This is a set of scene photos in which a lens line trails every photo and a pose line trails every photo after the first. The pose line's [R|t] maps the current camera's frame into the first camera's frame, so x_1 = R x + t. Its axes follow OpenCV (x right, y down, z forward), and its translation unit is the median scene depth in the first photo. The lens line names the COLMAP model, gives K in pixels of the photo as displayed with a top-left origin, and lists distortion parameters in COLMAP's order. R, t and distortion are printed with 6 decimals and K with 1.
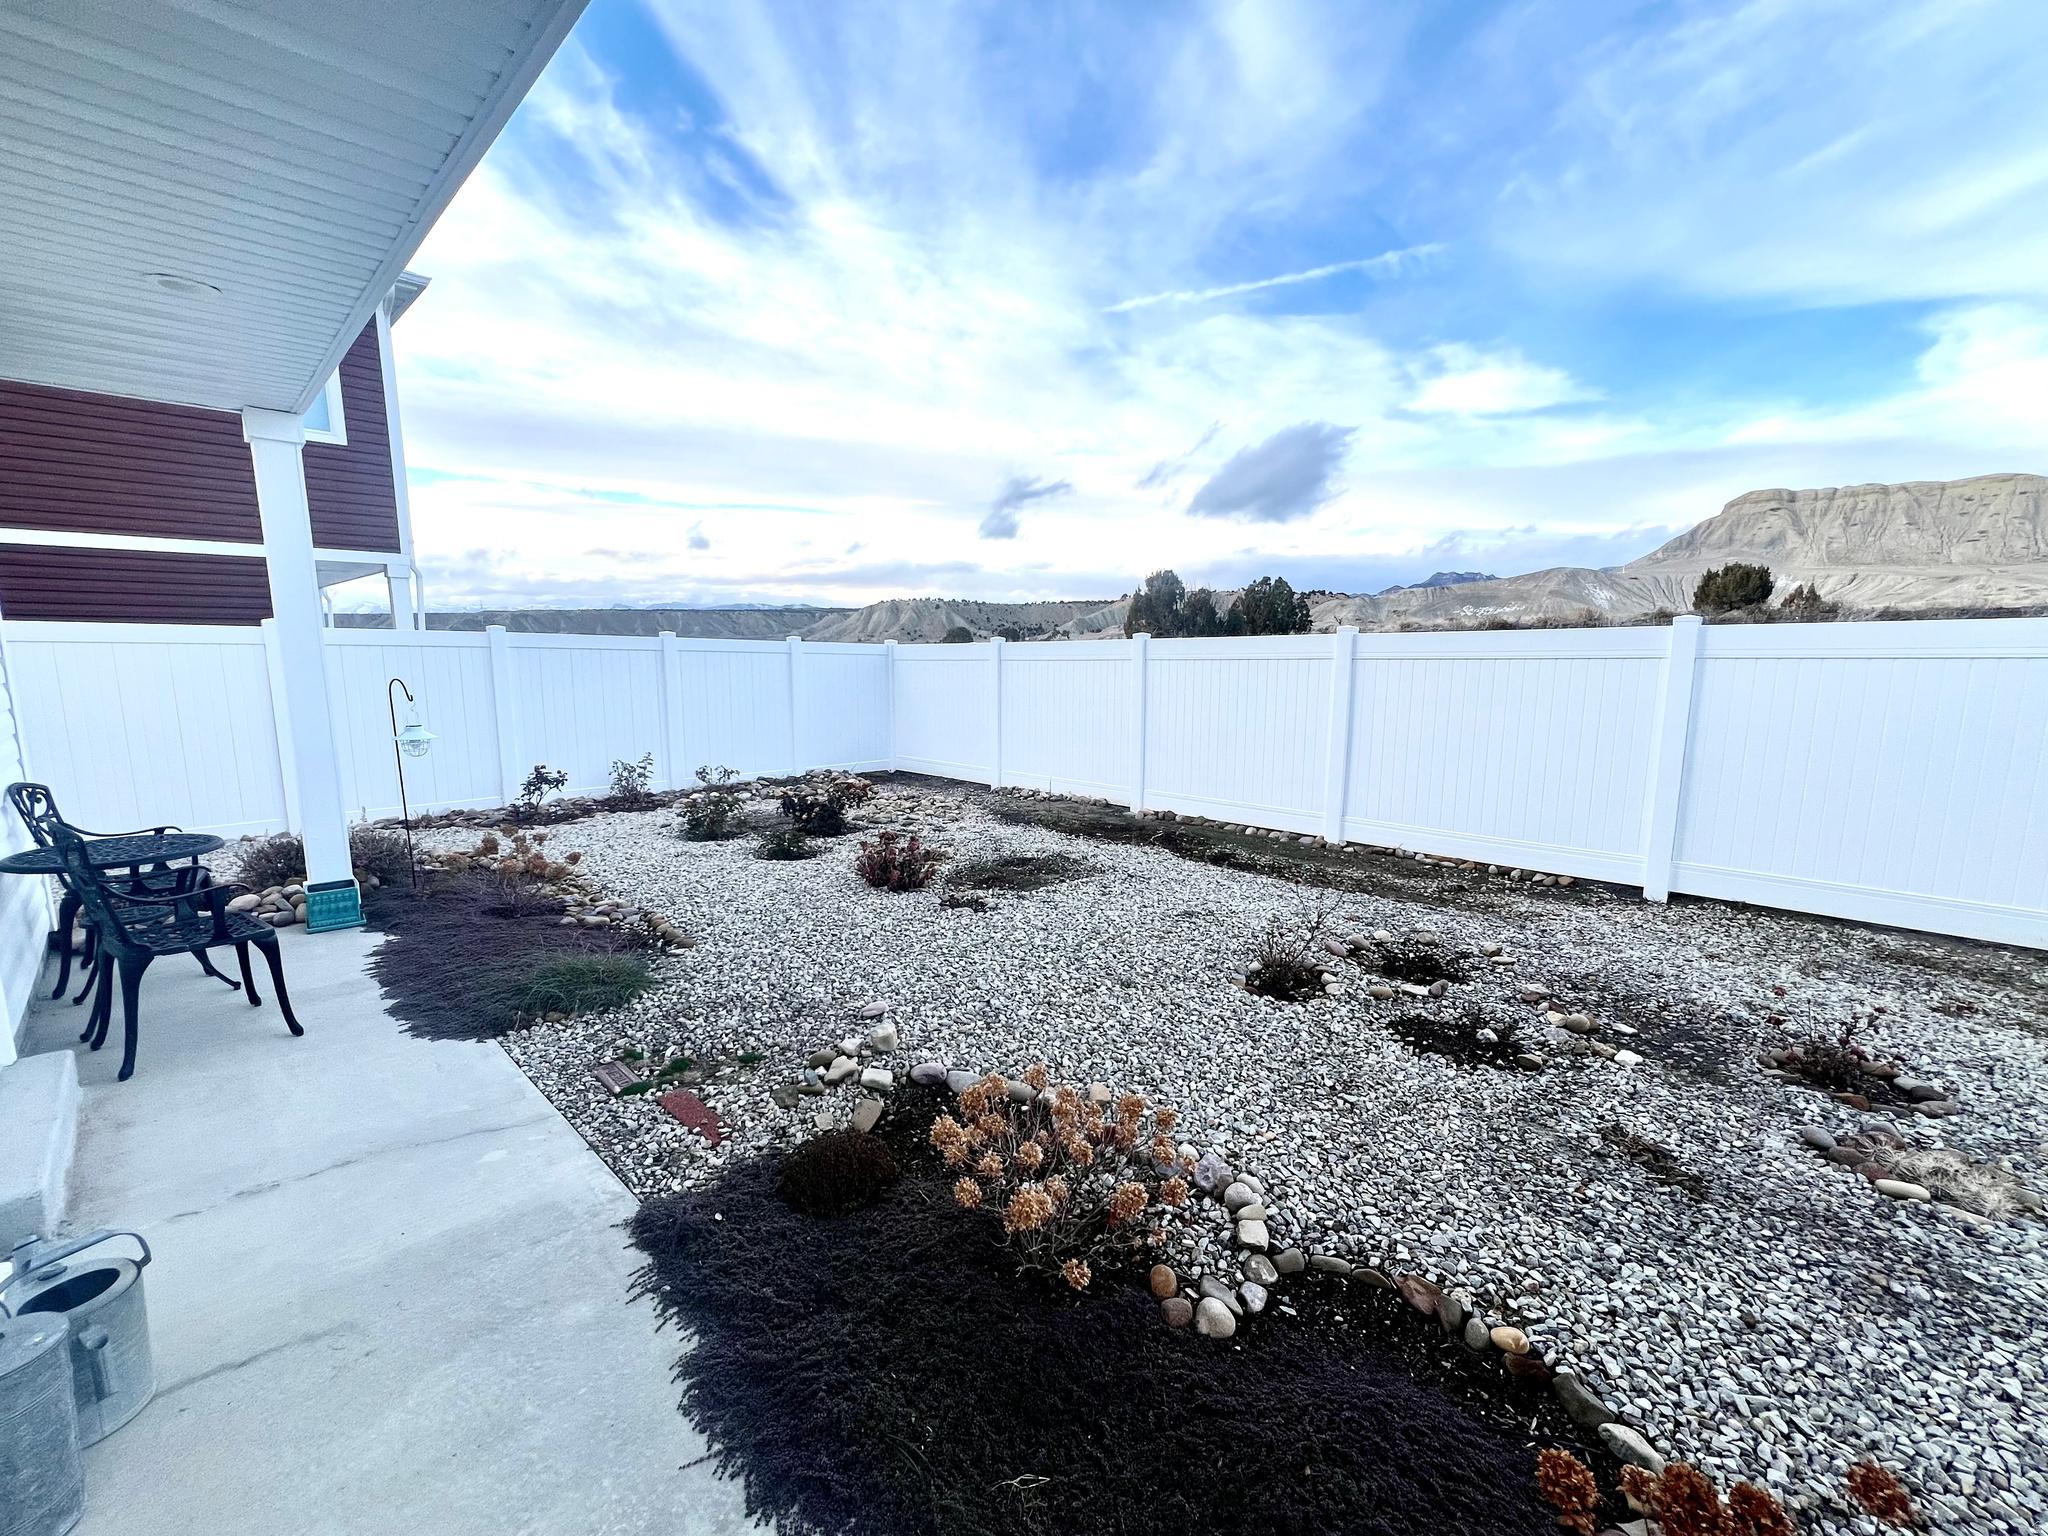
lens RADIAL K [[820.8, 0, 1022.2], [0, 820.8, 765.5], [0, 0, 1]] dist [-0.001383, -0.000370]
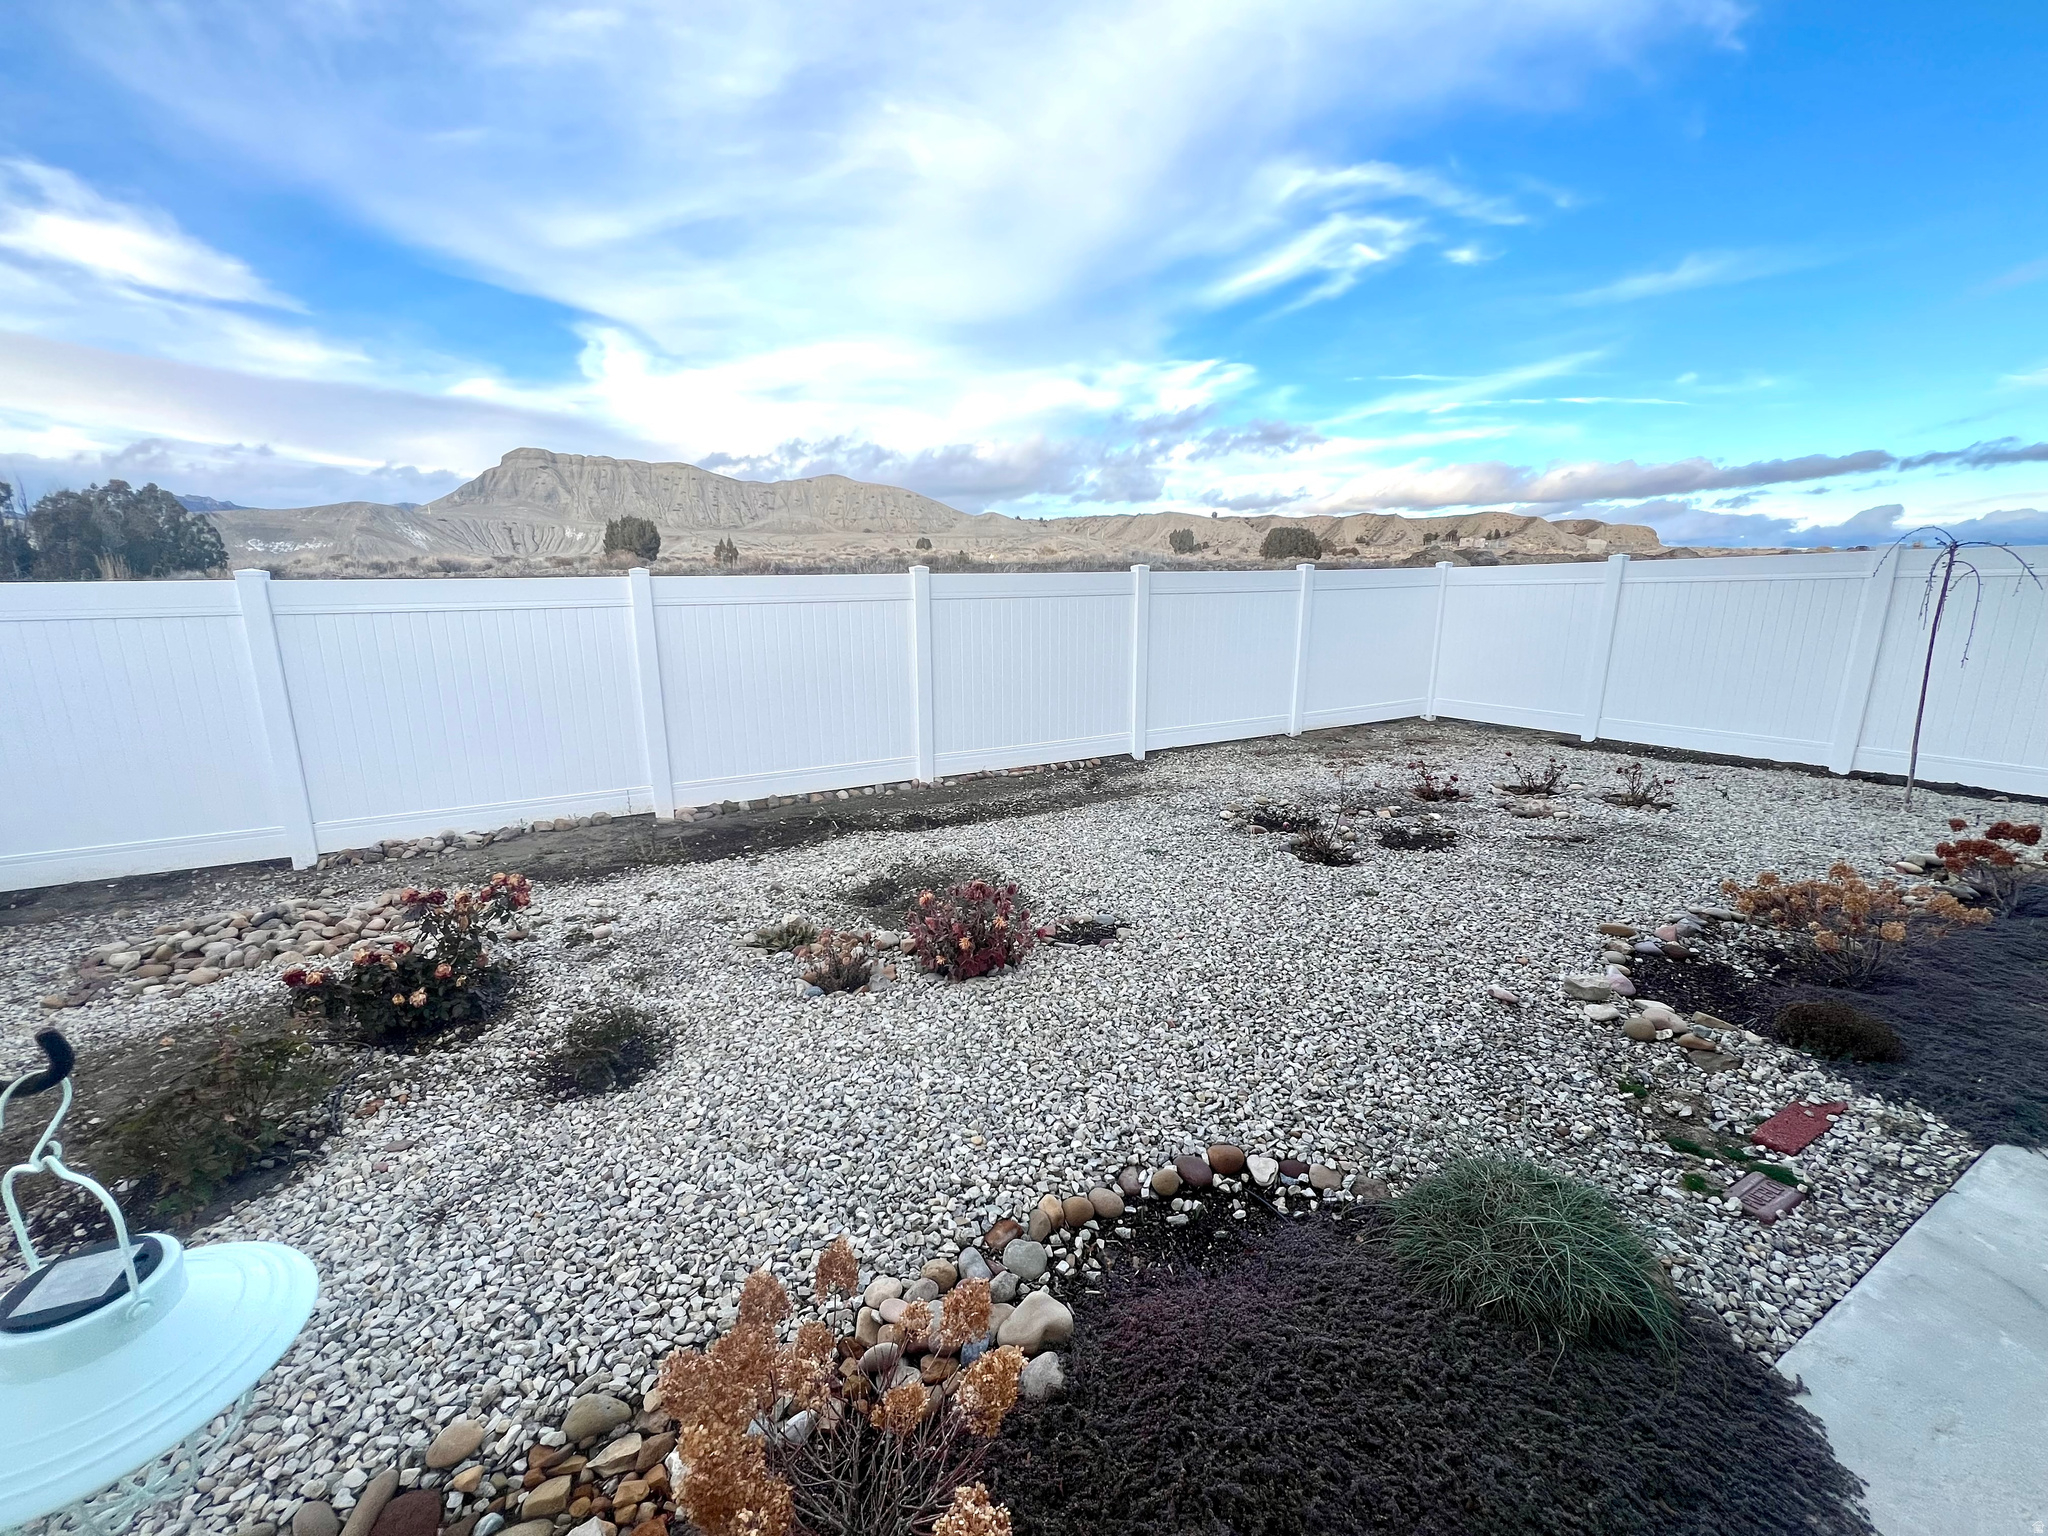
lens RADIAL K [[820.8, 0, 1022.2], [0, 820.8, 765.5], [0, 0, 1]] dist [-0.001383, -0.000370]
pose [[0.306196, -0.202844, 0.930107, -0.693179], [0.139373, 0.976059, 0.166983, -0.104520], [-0.941711, 0.078503, 0.327137, 0.730029]]
